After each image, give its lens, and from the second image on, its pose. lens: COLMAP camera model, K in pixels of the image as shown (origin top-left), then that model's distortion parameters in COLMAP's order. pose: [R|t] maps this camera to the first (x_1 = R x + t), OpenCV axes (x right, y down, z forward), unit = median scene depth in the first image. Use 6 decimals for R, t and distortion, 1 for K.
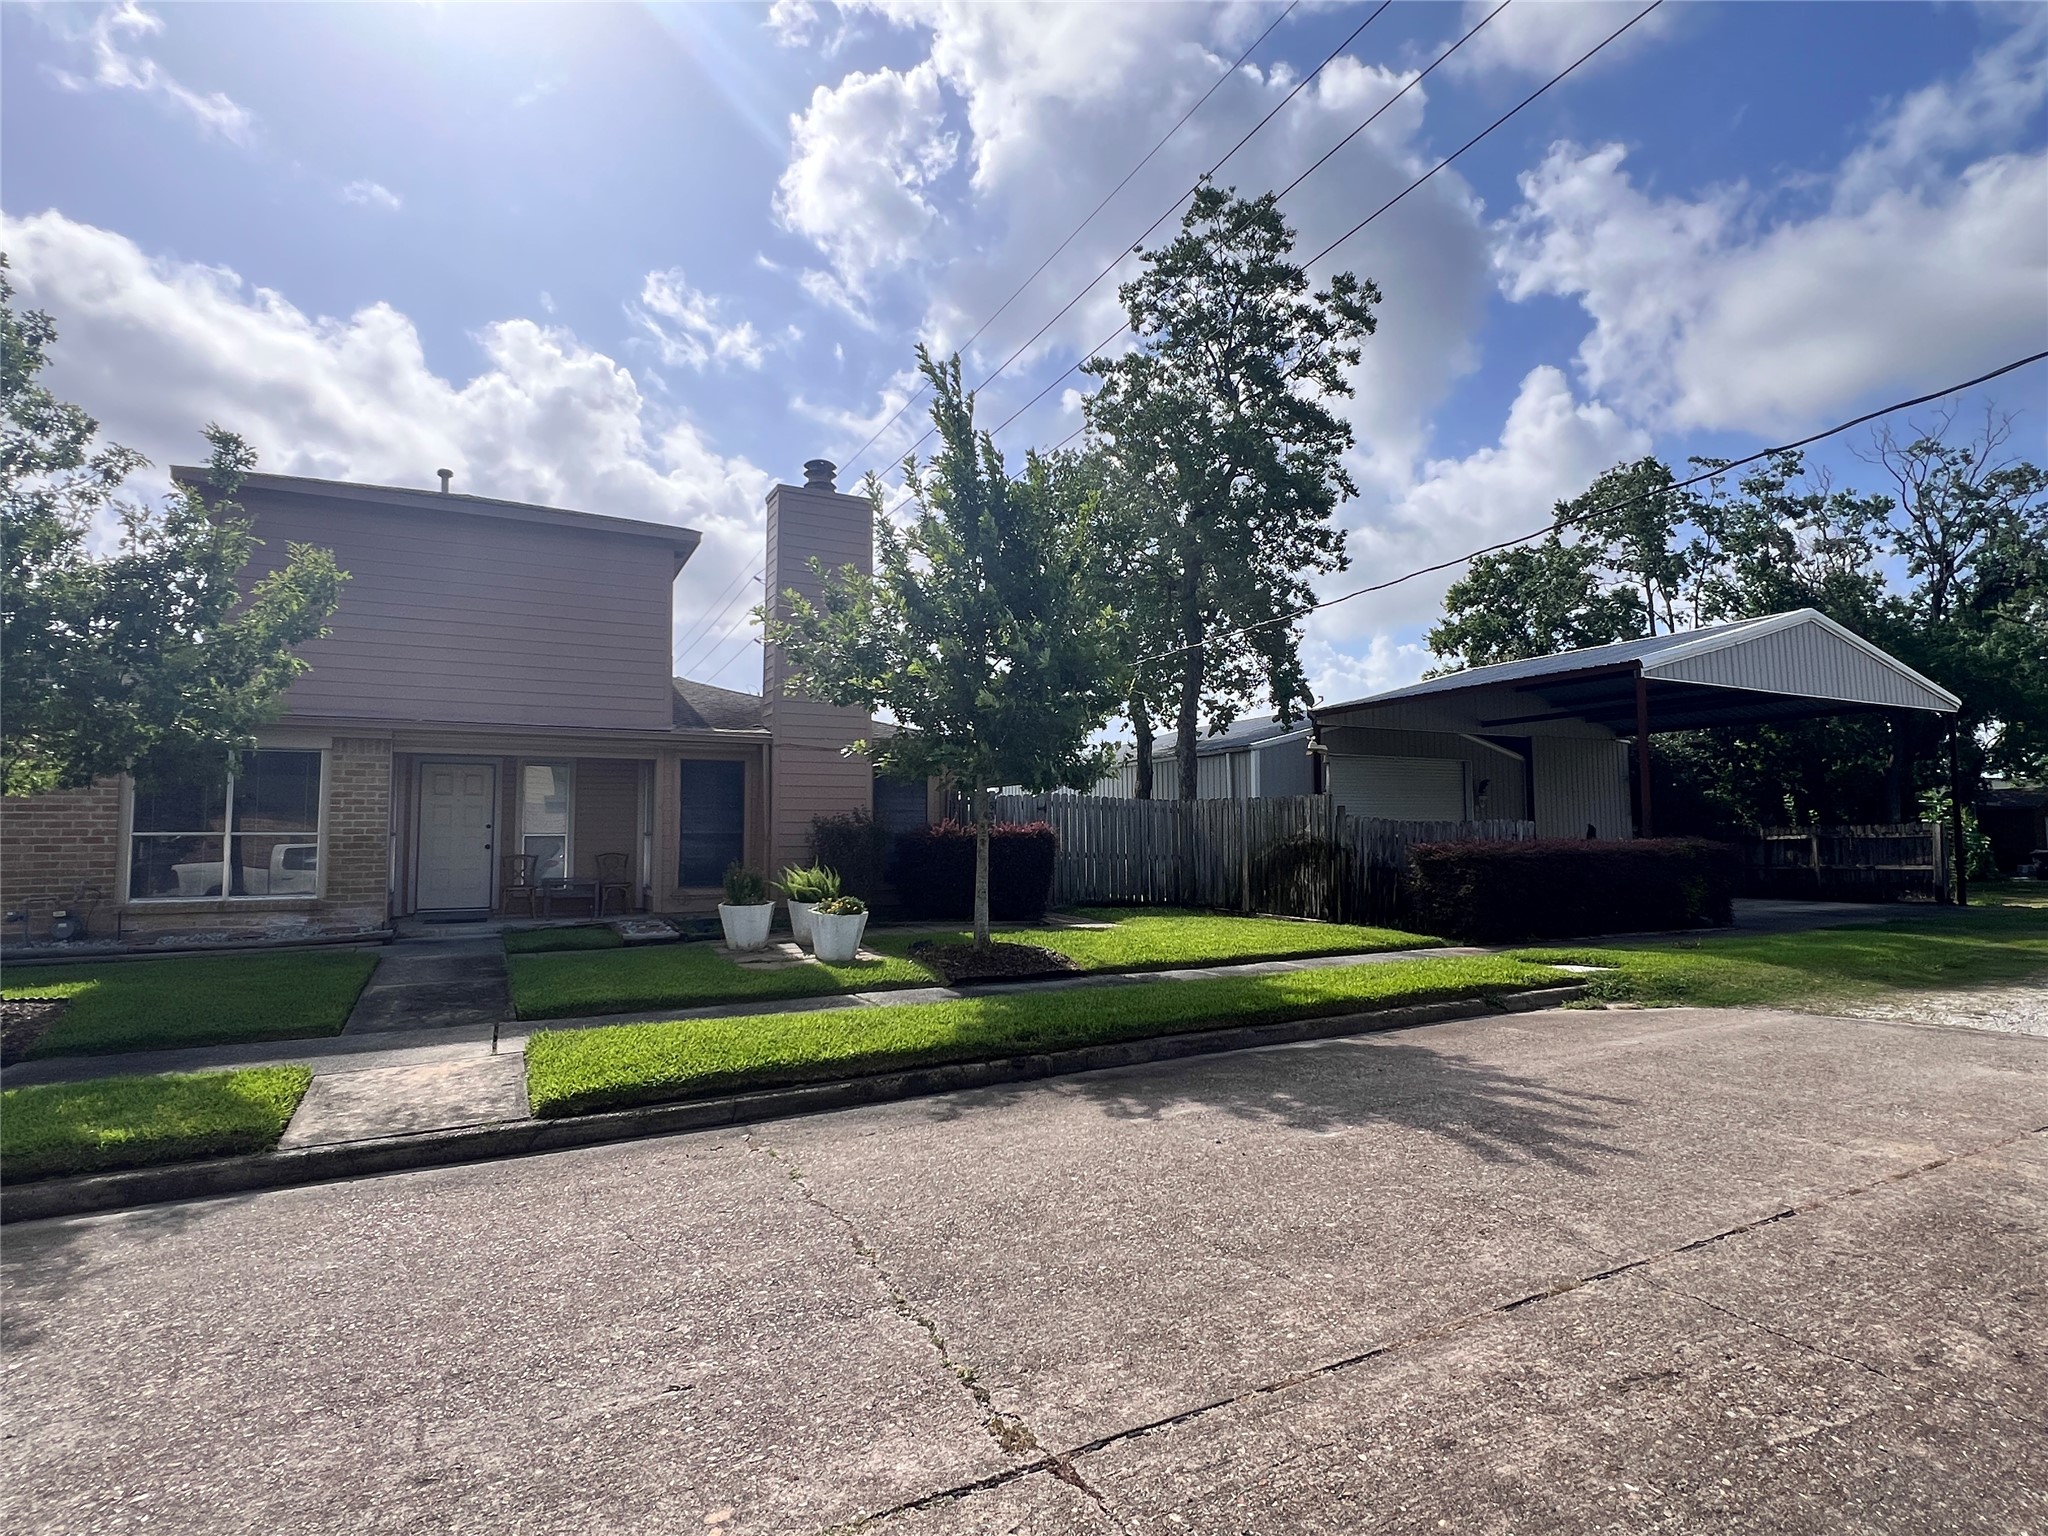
lens RADIAL K [[1034.3, 0, 1020.6], [0, 1034.3, 765.1], [0, 0, 1]] dist [-0.001607, -0.000776]
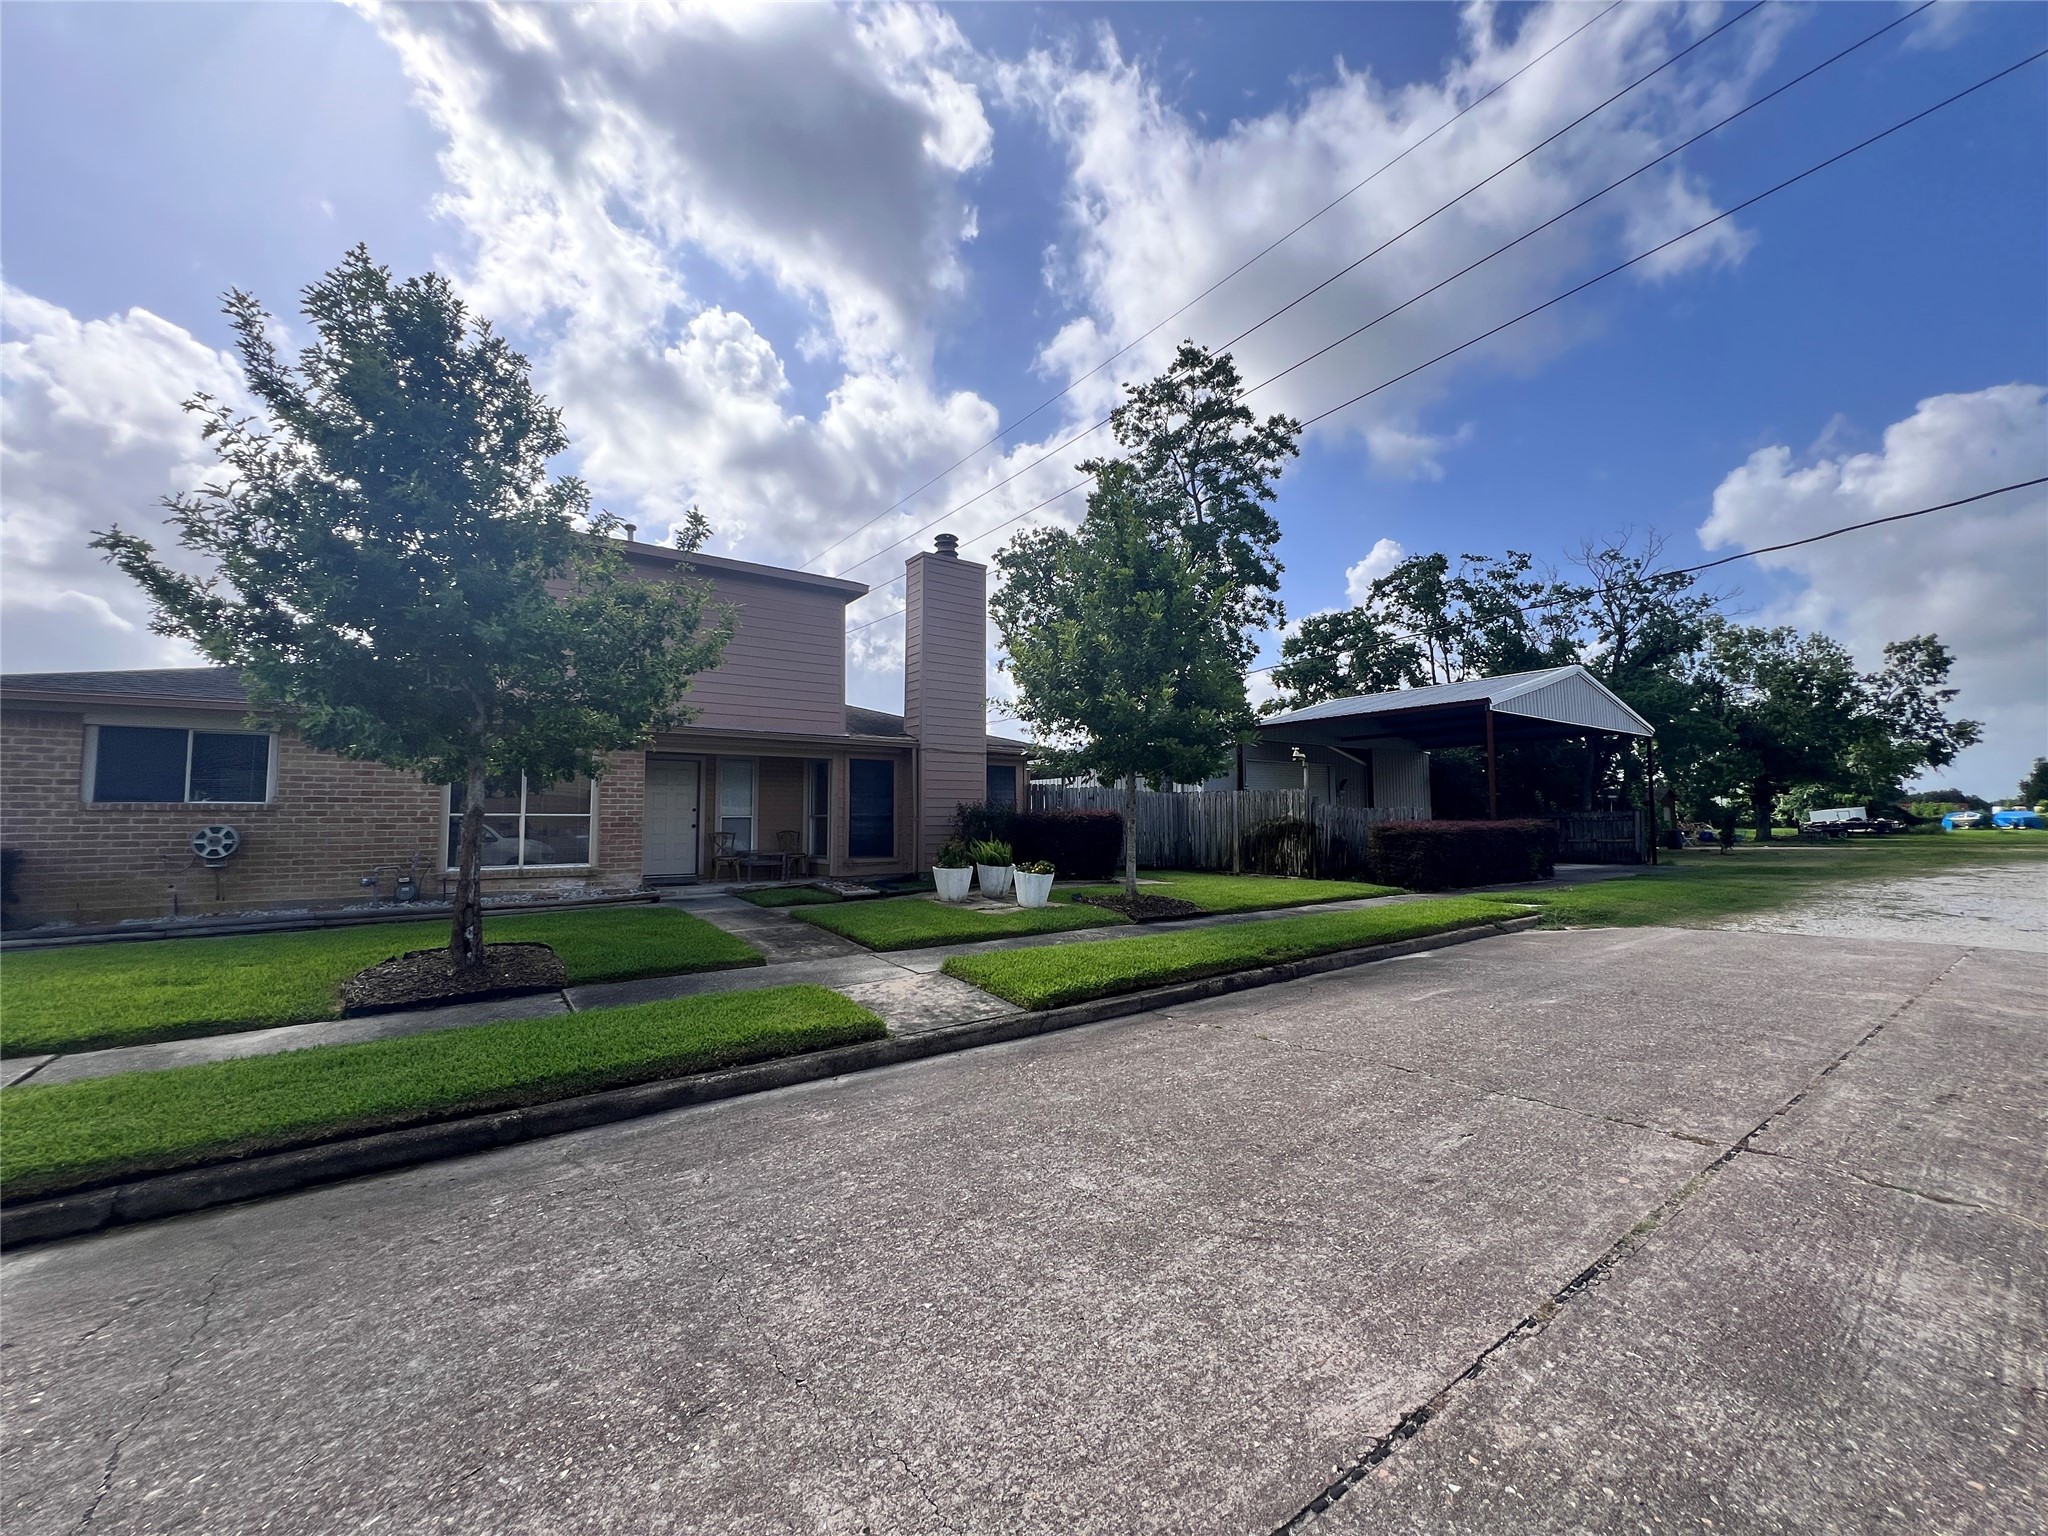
lens RADIAL K [[805.8, 0, 1033.8], [0, 805.8, 769.9], [0, 0, 1]] dist [-0.006196, 0.000662]
pose [[0.989546, 0.009176, 0.143925, -0.293810], [-0.009995, 0.999938, 0.004973, 0.001125], [-0.143870, -0.006359, 0.989576, -0.047330]]
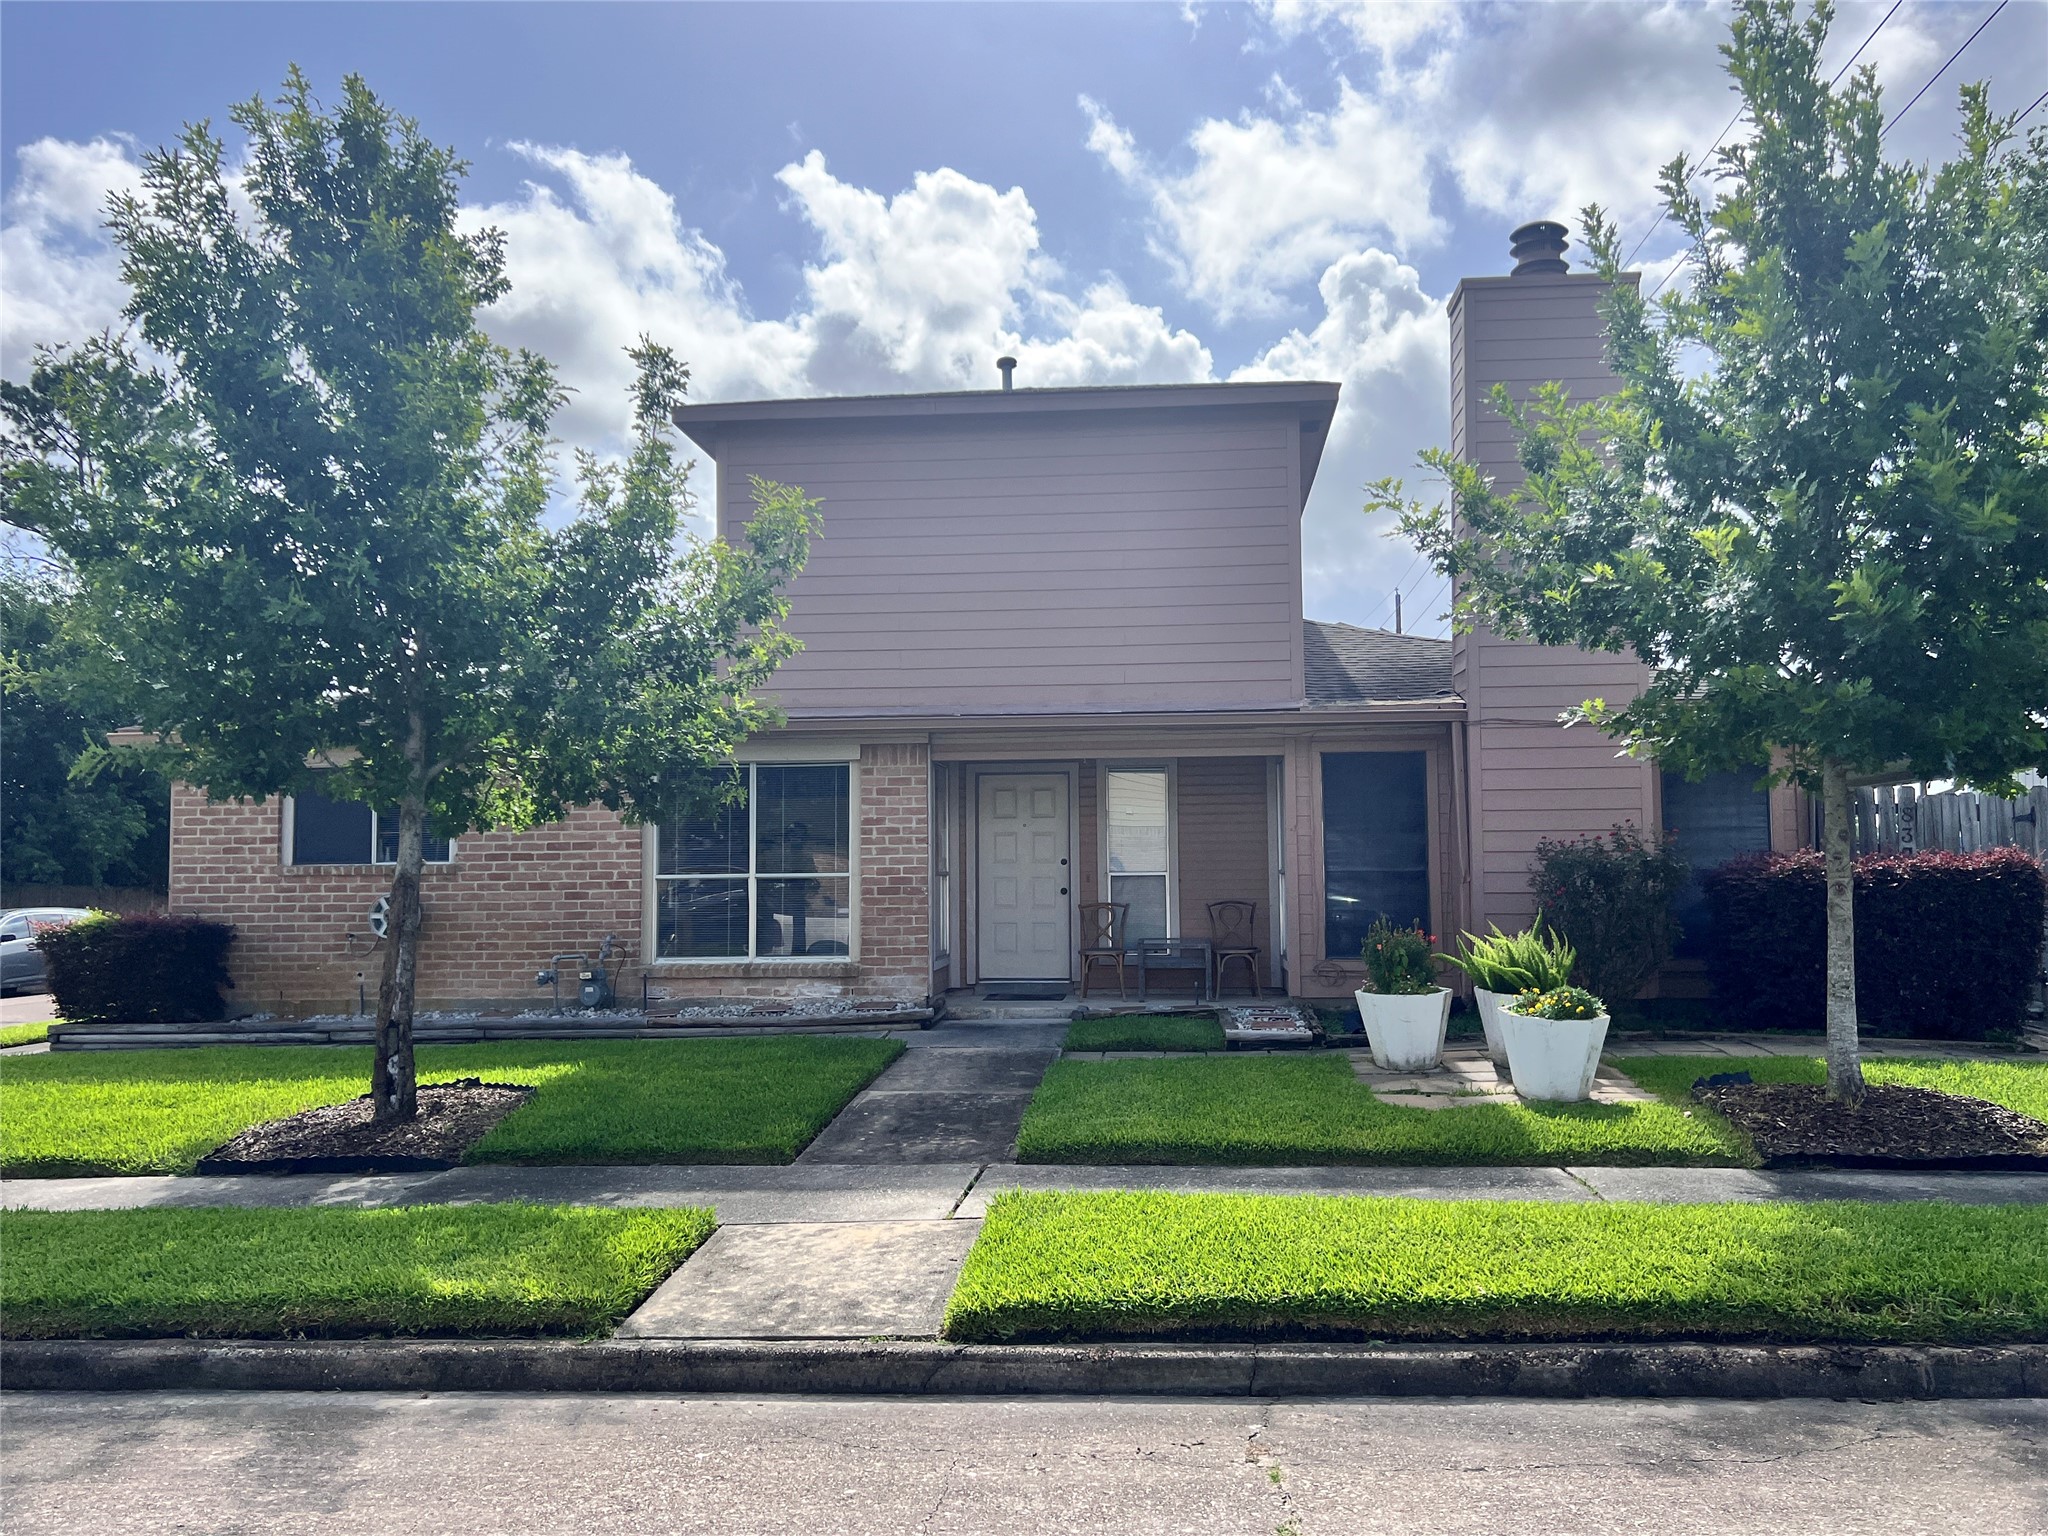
lens RADIAL K [[1609.2, 0, 1026.9], [0, 1609.2, 792.5], [0, 0, 1]] dist [0.041511, -0.033924]
pose [[0.843651, -0.031311, -0.535979, 0.050704], [0.043183, 0.999021, 0.009610, 0.001735], [0.535153, -0.031252, 0.844177, 0.097172]]
